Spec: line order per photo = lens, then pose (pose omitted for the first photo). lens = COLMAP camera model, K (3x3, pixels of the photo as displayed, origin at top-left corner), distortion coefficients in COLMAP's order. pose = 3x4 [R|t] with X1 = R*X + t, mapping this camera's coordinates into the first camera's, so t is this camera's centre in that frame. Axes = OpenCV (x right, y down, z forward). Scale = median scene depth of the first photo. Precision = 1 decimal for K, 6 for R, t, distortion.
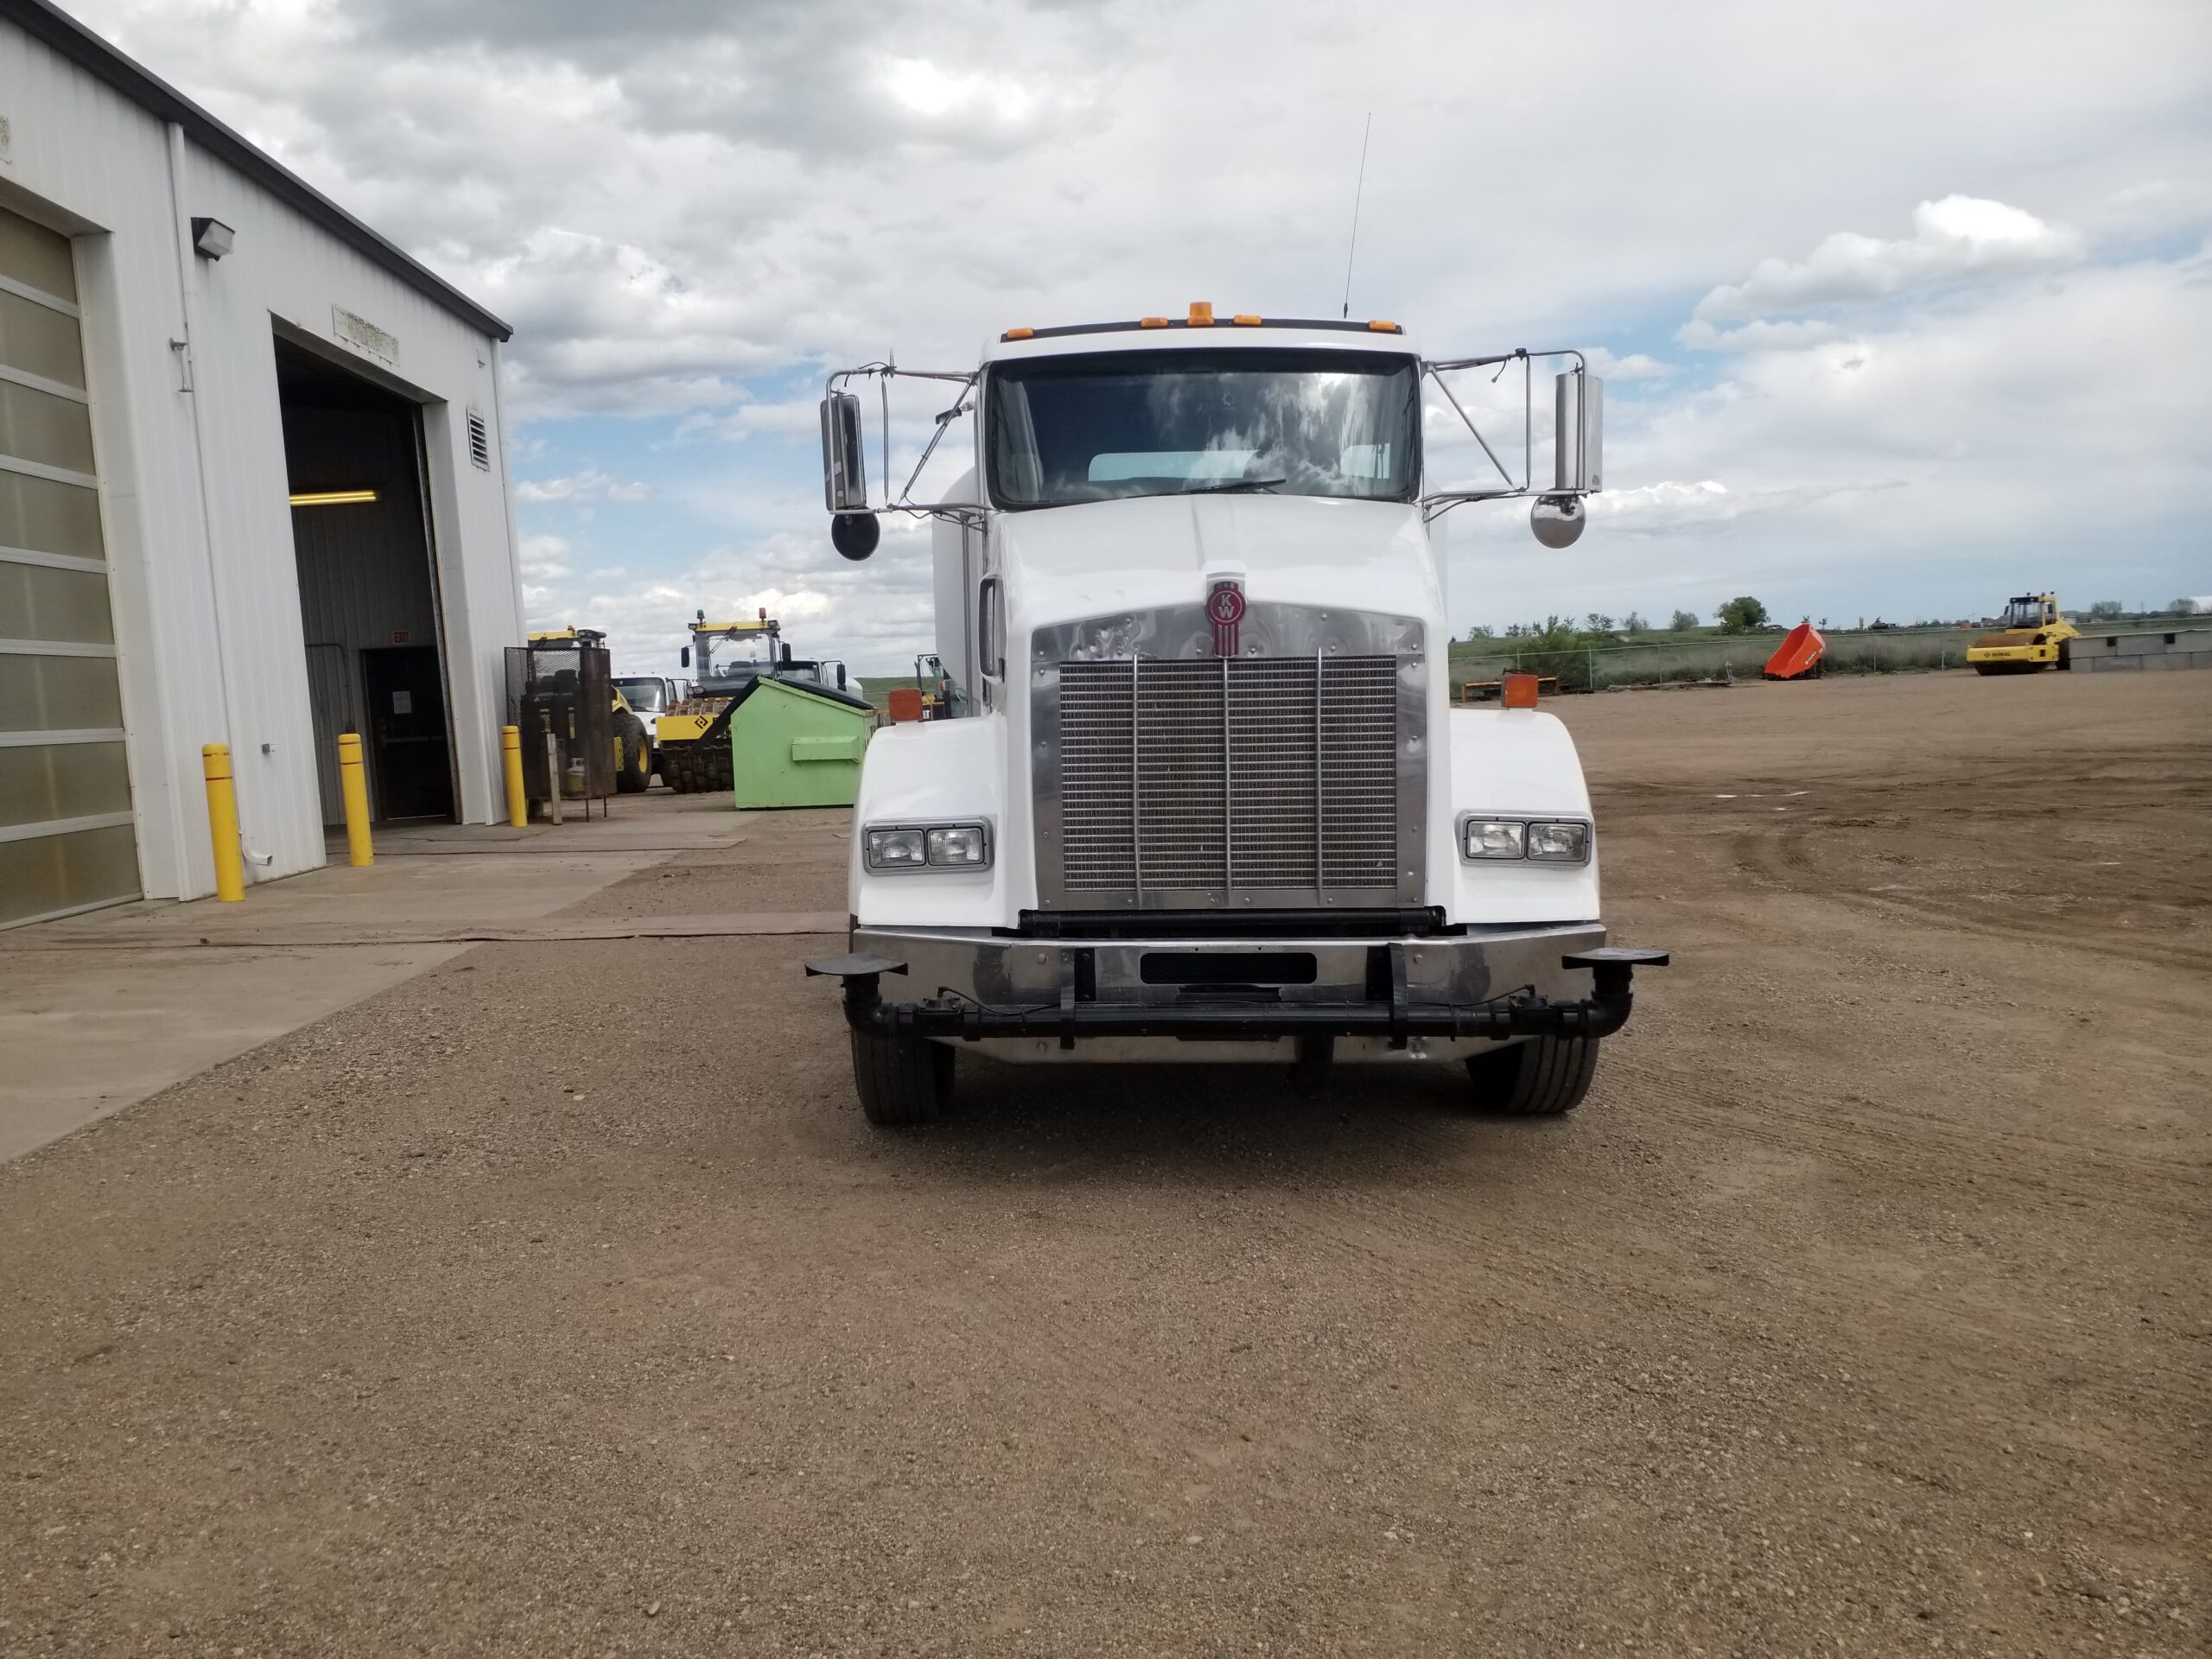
lens RADIAL K [[1734.5, 0, 1105.2], [0, 1734.5, 865.6], [0, 0, 1]] dist [0.032507, -0.060221]
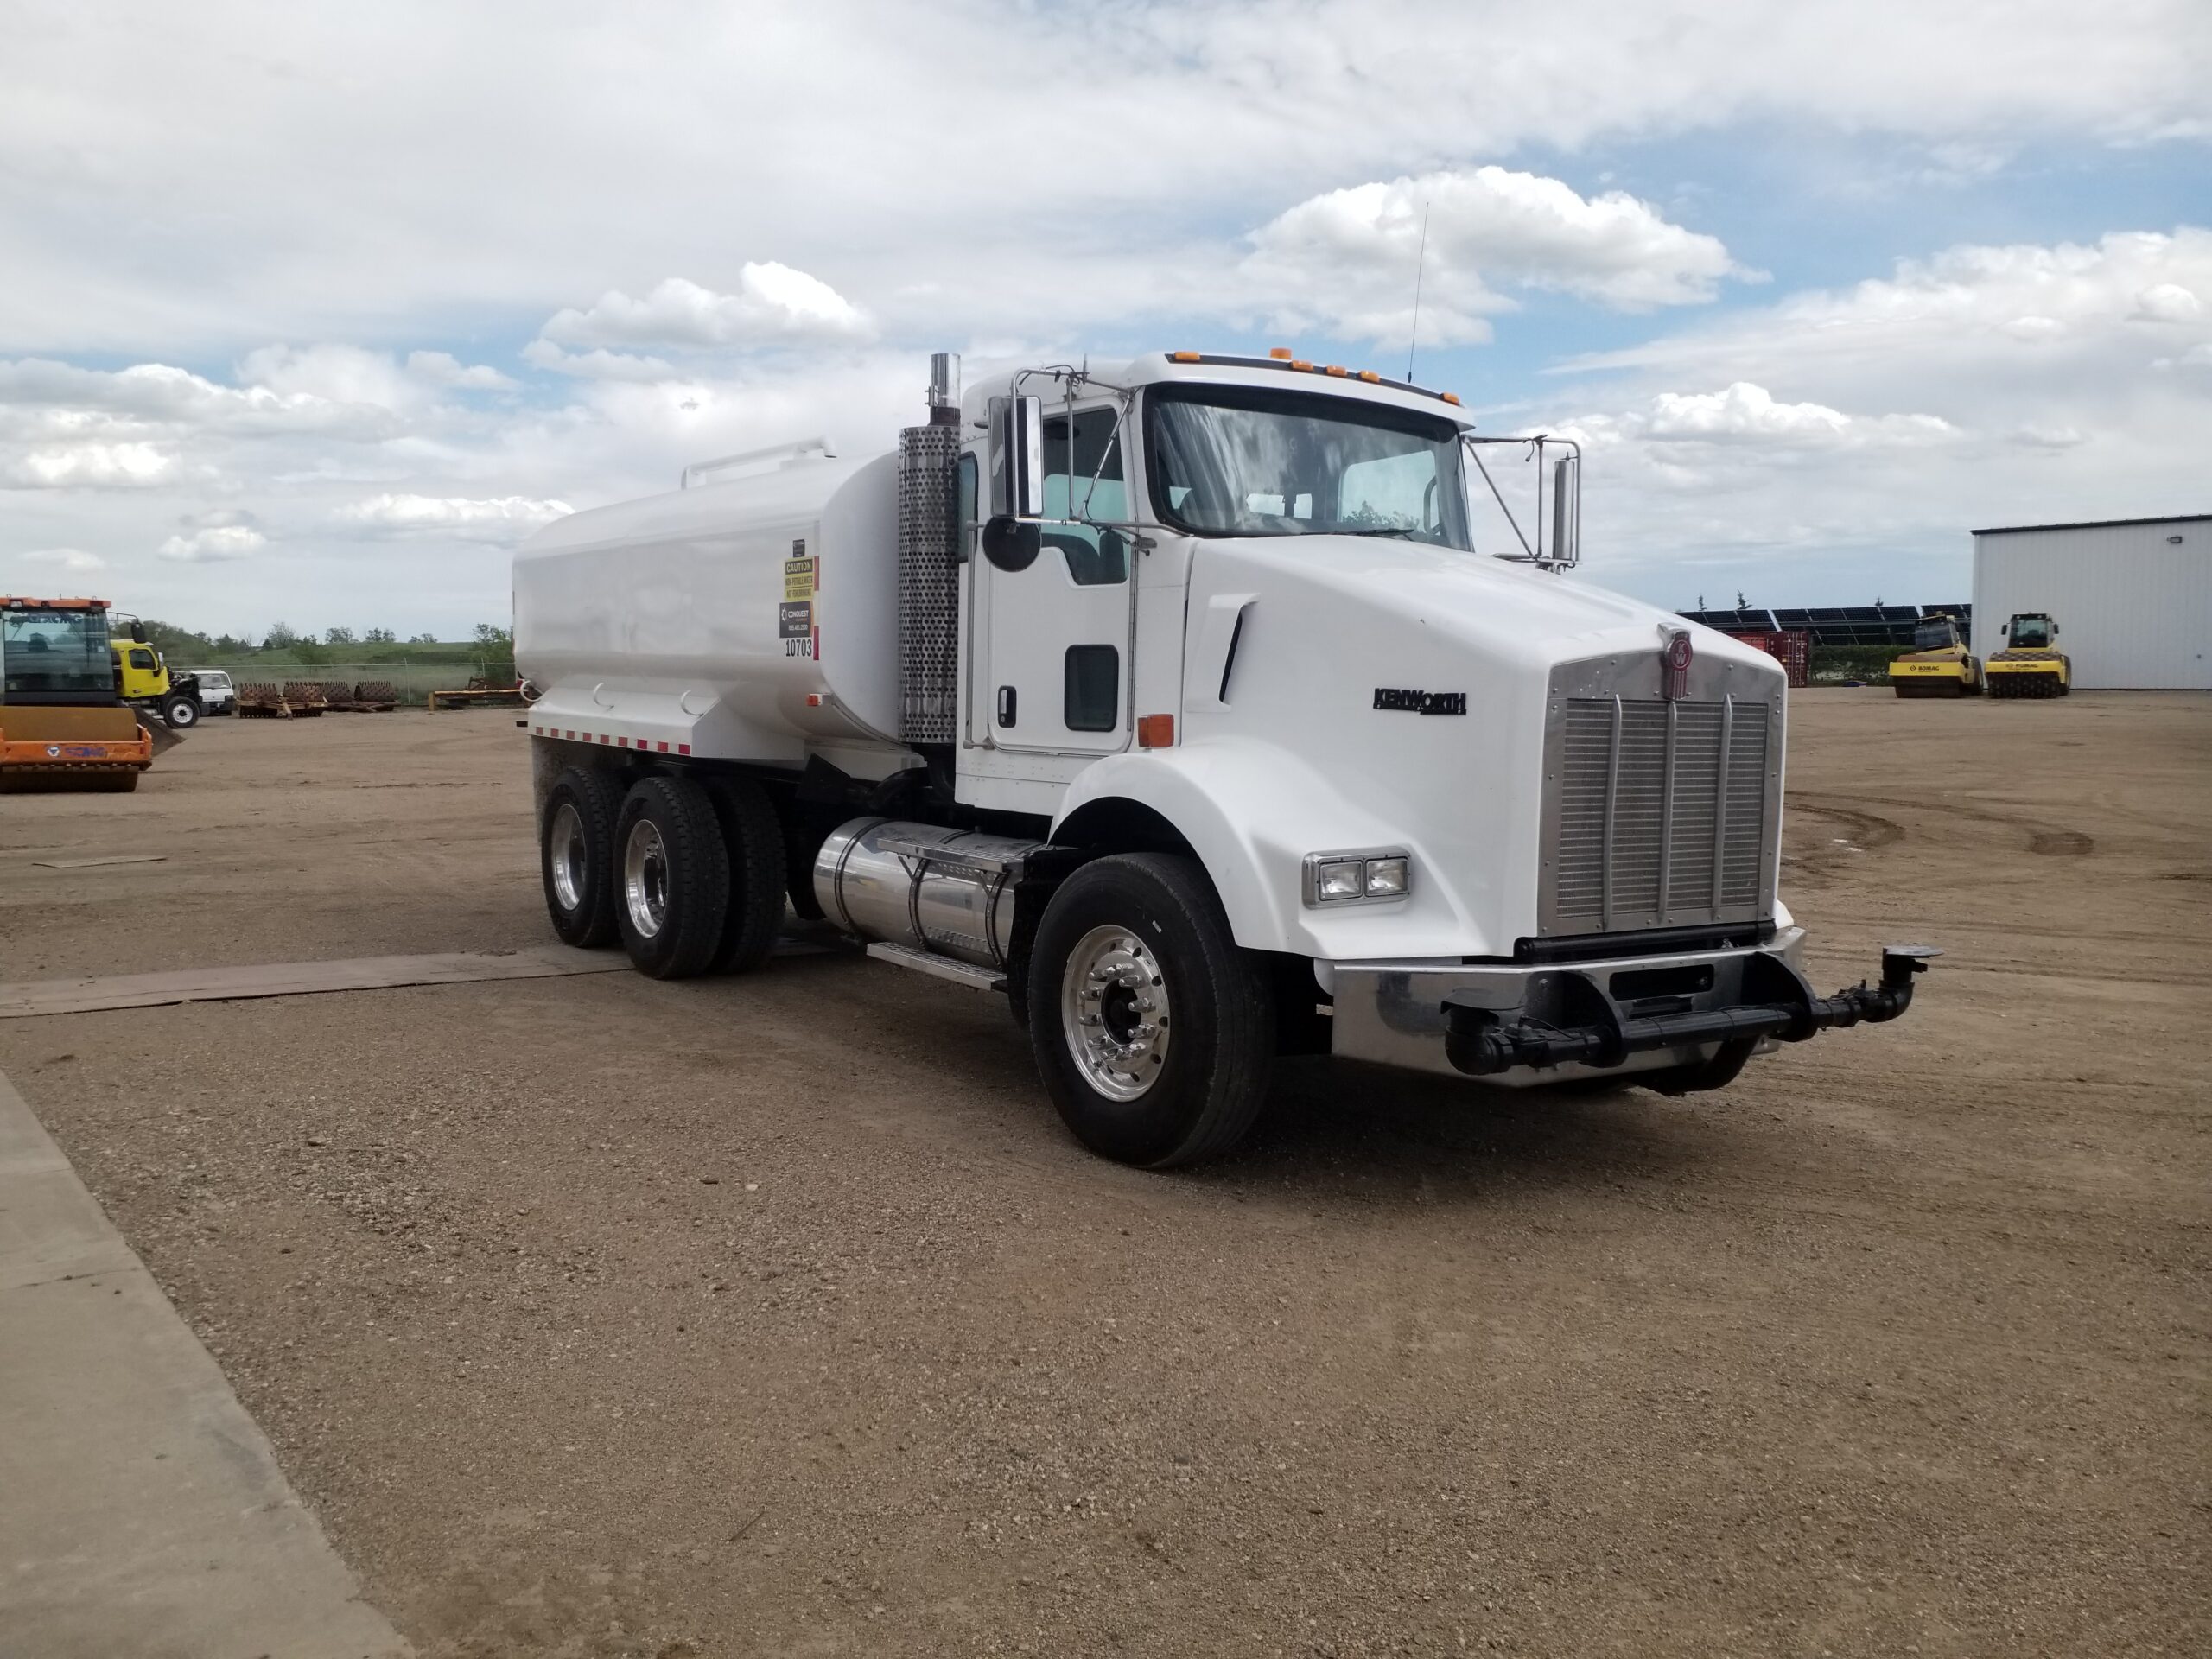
lens RADIAL K [[1735.1, 0, 1066.4], [0, 1735.1, 883.1], [0, 0, 1]] dist [0.022988, -0.021374]
pose [[0.814979, -0.021415, 0.579095, -0.823532], [0.020217, 0.999759, 0.008519, -0.020107], [-0.579138, 0.004764, 0.815216, 0.295312]]
